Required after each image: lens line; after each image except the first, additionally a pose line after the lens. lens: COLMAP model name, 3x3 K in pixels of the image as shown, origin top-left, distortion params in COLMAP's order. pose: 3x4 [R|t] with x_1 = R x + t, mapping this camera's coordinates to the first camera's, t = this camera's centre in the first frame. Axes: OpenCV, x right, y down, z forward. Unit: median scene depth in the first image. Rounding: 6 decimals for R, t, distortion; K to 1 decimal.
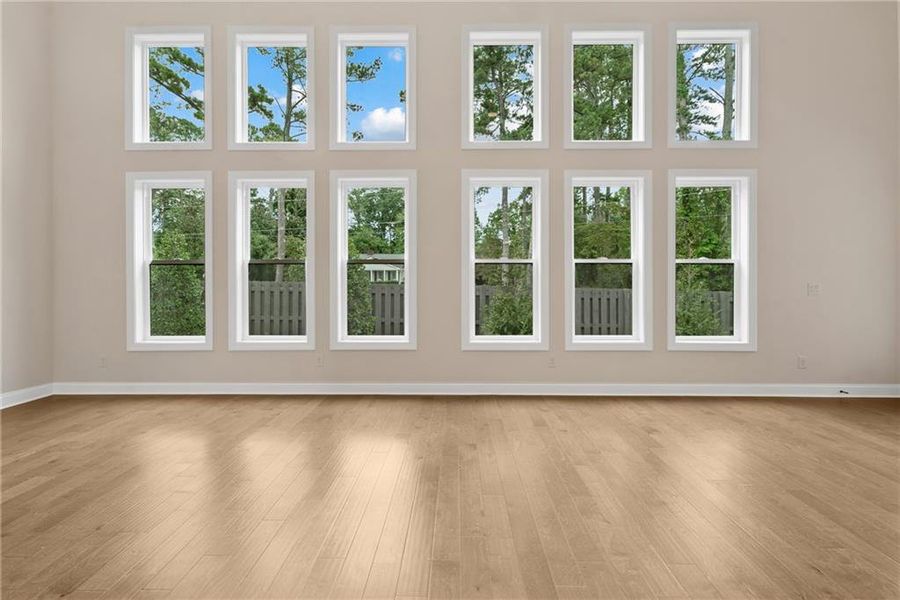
lens RADIAL K [[443.0, 0, 449.1], [0, 443.0, 270.4], [0, 0, 1]] dist [-0.002090, -0.000489]
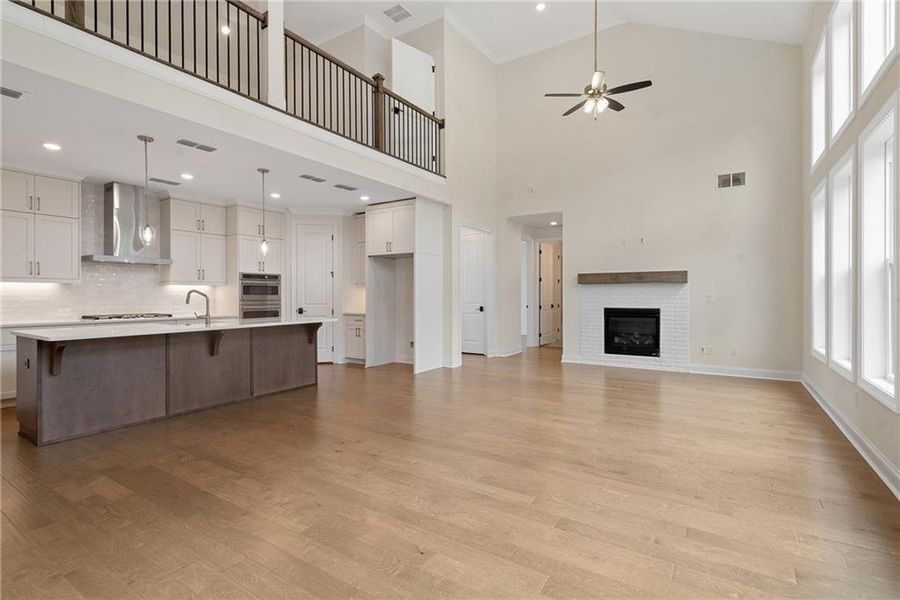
lens RADIAL K [[428.4, 0, 450.3], [0, 428.4, 296.0], [0, 0, 1]] dist [-0.001533, 0.000205]
pose [[-0.535312, 0.004464, -0.844643, 0.306727], [0.028642, 0.999507, -0.012871, 0.009404], [0.844169, -0.031083, -0.535176, 0.366160]]
